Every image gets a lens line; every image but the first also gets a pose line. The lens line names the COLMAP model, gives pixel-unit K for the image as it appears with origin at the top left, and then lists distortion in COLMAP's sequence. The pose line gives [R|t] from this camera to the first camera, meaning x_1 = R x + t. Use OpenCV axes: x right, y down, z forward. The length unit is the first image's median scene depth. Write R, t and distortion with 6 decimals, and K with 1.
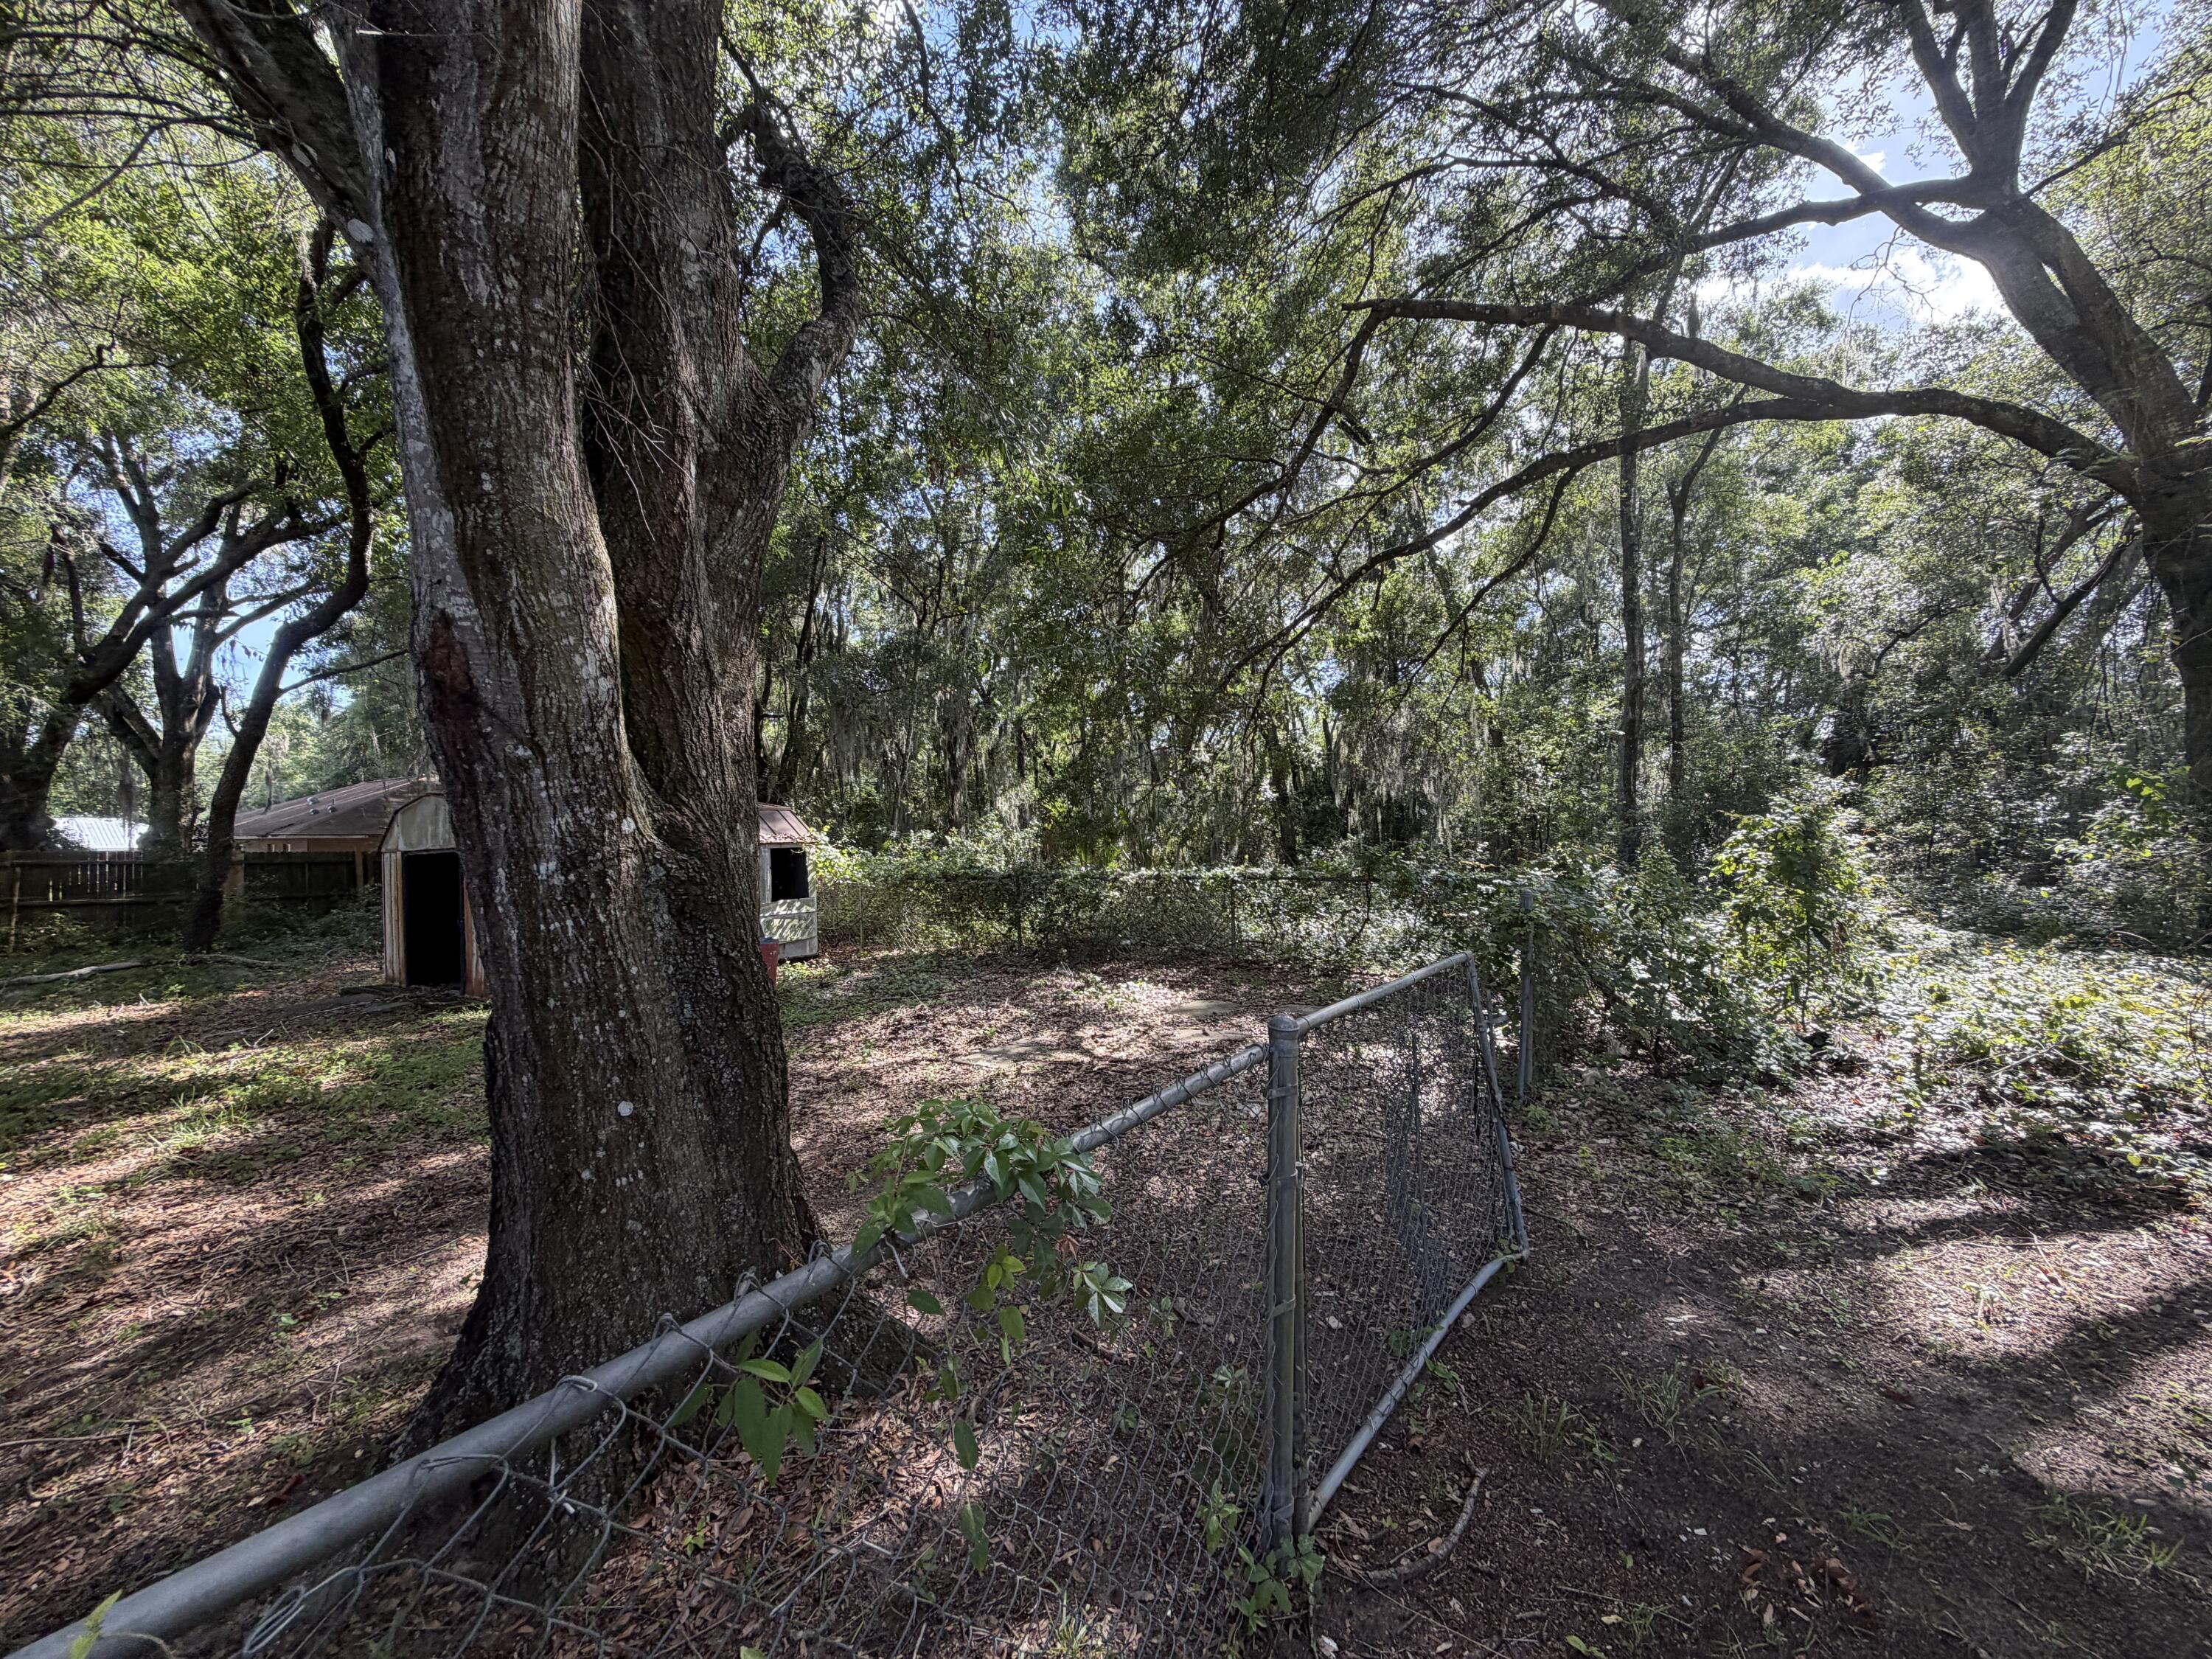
lens RADIAL K [[878.8, 0, 1099.5], [0, 878.8, 828.6], [0, 0, 1]] dist [-0.000522, 0.000227]
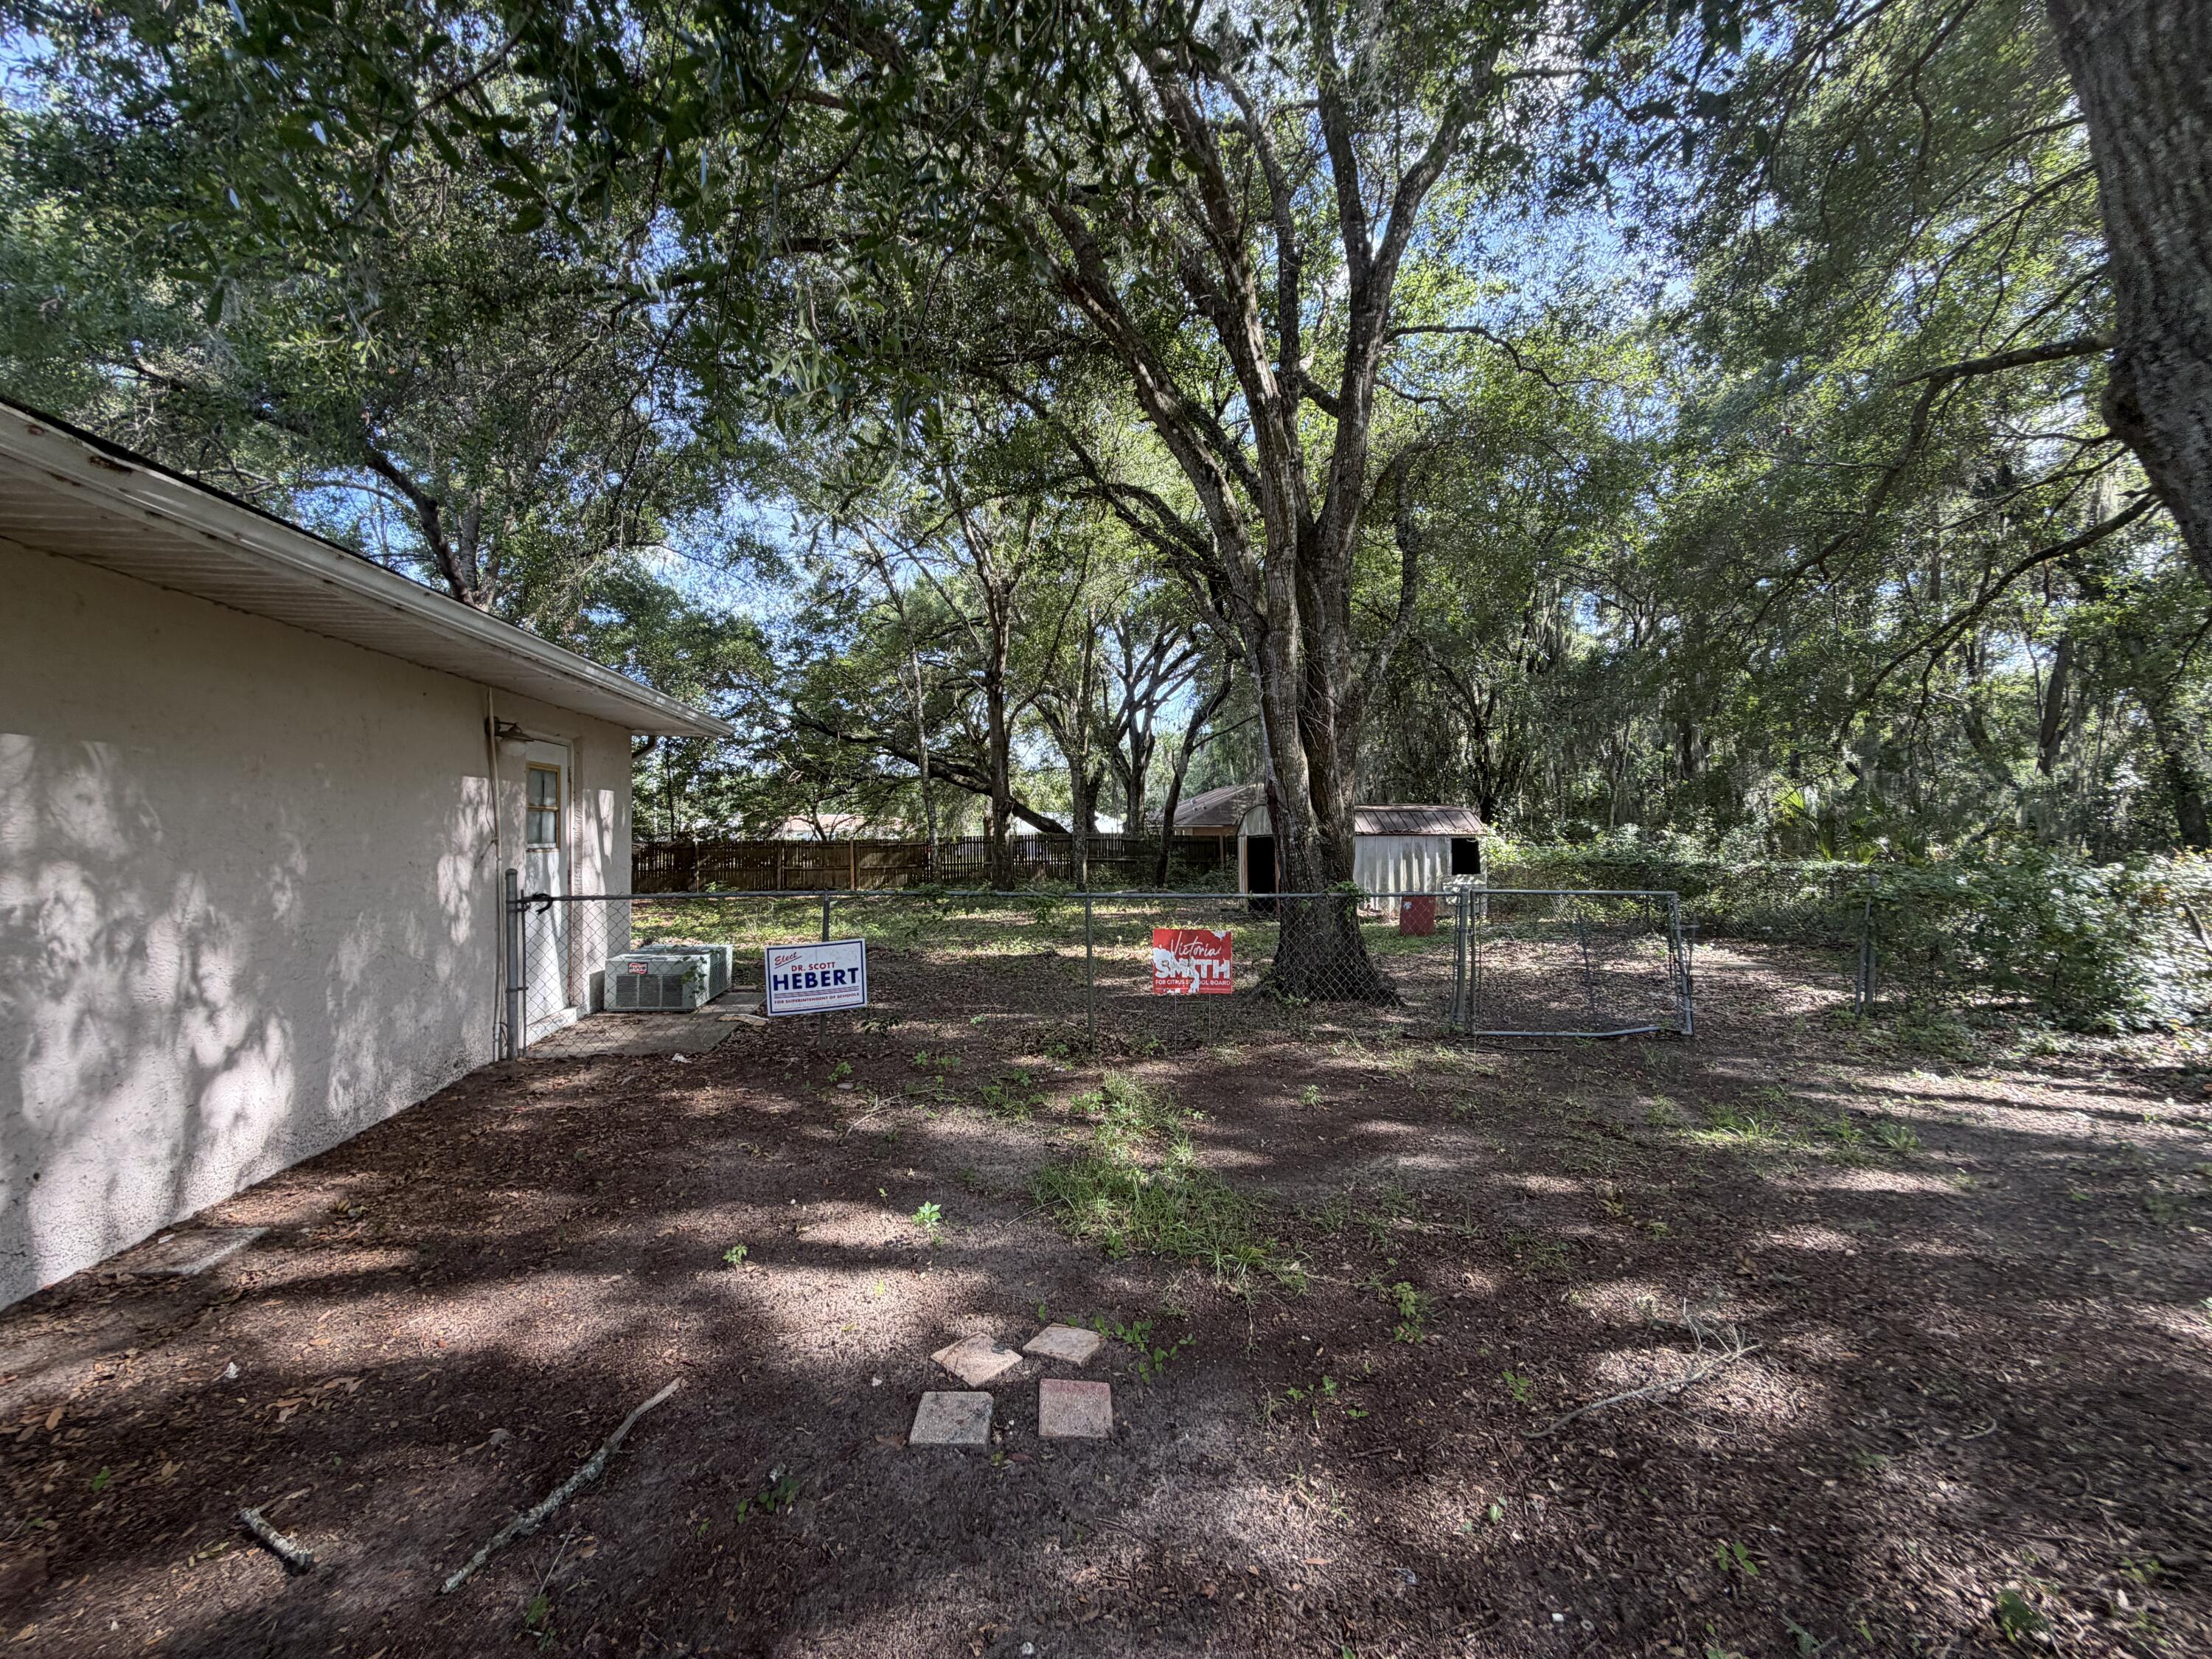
lens RADIAL K [[878.8, 0, 1092.2], [0, 878.8, 833.6], [0, 0, 1]] dist [-0.000522, 0.000227]
pose [[0.673585, 0.015046, -0.738956, 0.486790], [-0.002609, 0.999835, 0.017979, -0.015704], [0.739105, -0.010183, 0.673514, -0.671003]]
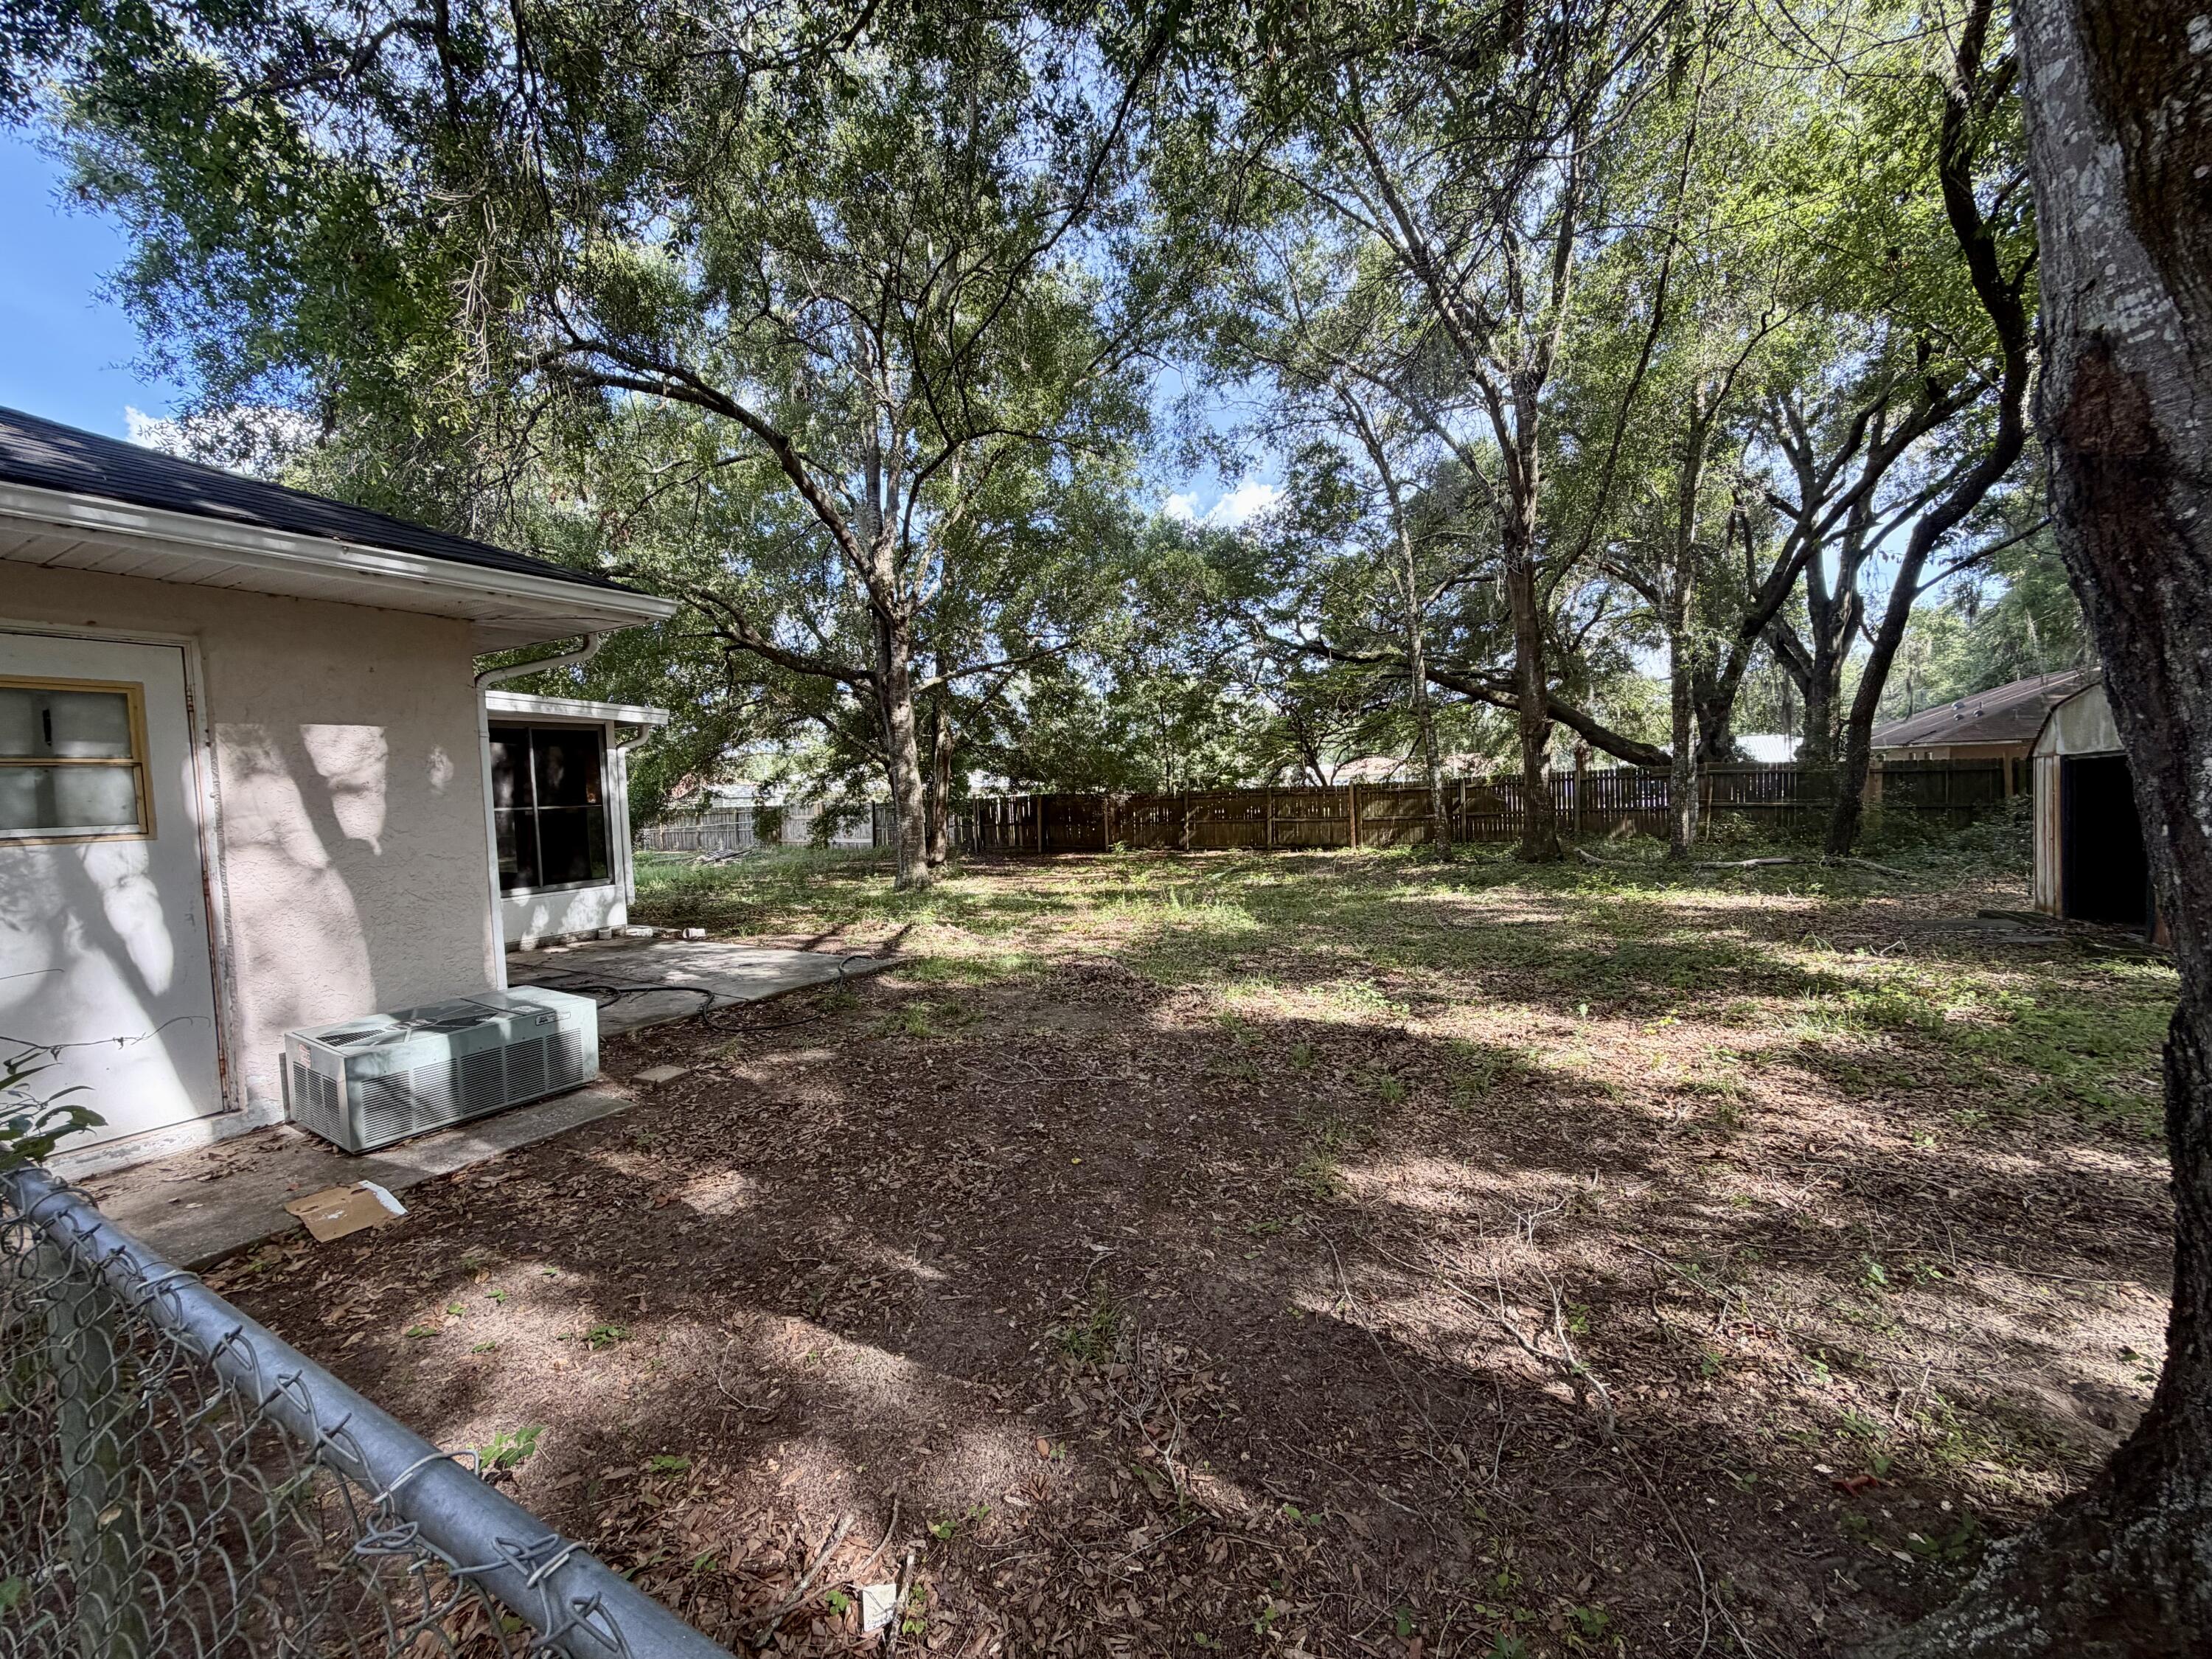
lens RADIAL K [[878.8, 0, 1095.6], [0, 878.8, 827.4], [0, 0, 1]] dist [-0.000522, 0.000227]
pose [[0.064633, 0.058406, -0.996198, -0.044129], [0.042098, 0.997237, 0.061198, 0.006957], [0.997021, -0.045893, 0.061995, 0.067612]]
